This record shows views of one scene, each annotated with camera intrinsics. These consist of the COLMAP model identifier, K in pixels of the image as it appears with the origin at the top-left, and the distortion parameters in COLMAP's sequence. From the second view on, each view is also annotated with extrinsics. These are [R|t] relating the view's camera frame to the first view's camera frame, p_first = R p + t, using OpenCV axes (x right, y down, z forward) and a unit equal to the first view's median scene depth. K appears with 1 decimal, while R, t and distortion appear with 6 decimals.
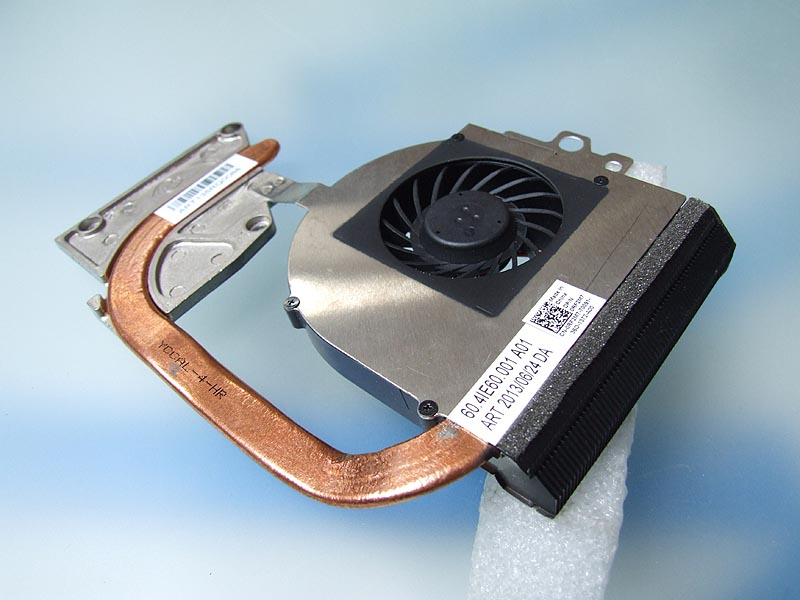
lens RADIAL K [[619.6, 0, 400.0], [0, 619.6, 300.0], [0, 0, 1]] dist [-0.102321, 0.002716]
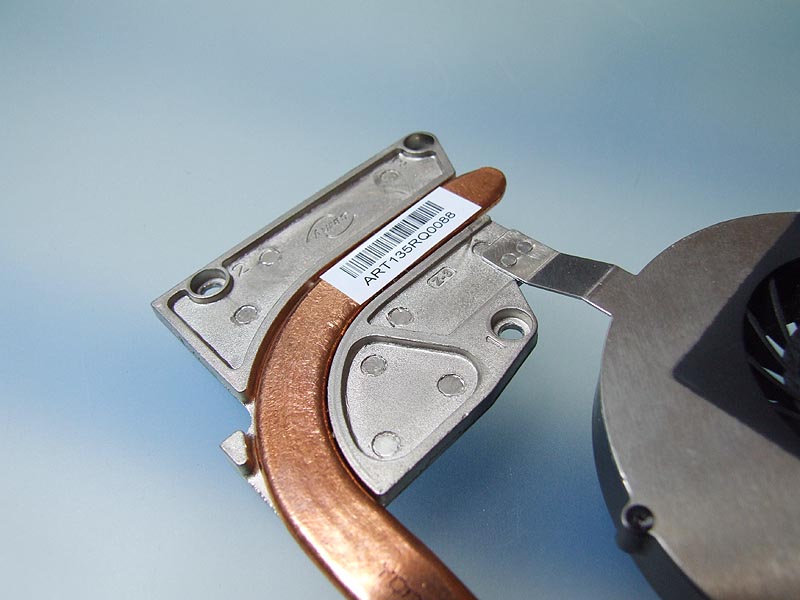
lens RADIAL K [[651.1, 0, 400.0], [0, 651.1, 300.0], [0, 0, 1]] dist [-0.148141, 0.000758]
pose [[0.995159, 0.096043, -0.020841, -0.313989], [-0.095774, 0.995311, 0.013530, -0.139630], [0.022043, -0.011468, 0.999691, 0.356427]]
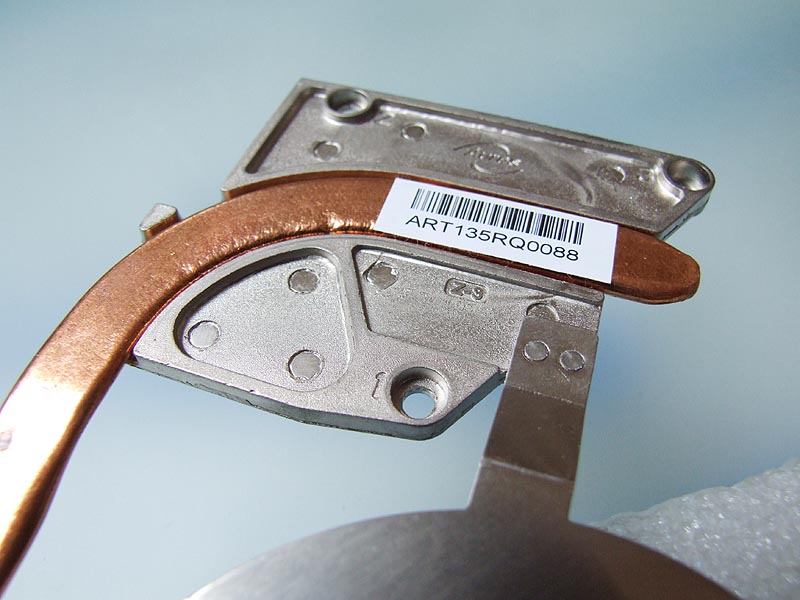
lens RADIAL K [[619.6, 0, 400.0], [0, 619.6, 300.0], [0, 0, 1]] dist [-0.102321, 0.002716]
pose [[0.374961, 0.826002, -0.420861, -0.105717], [-0.714902, 0.546663, 0.435975, -0.319684], [0.590185, 0.137401, 0.795489, 0.618819]]
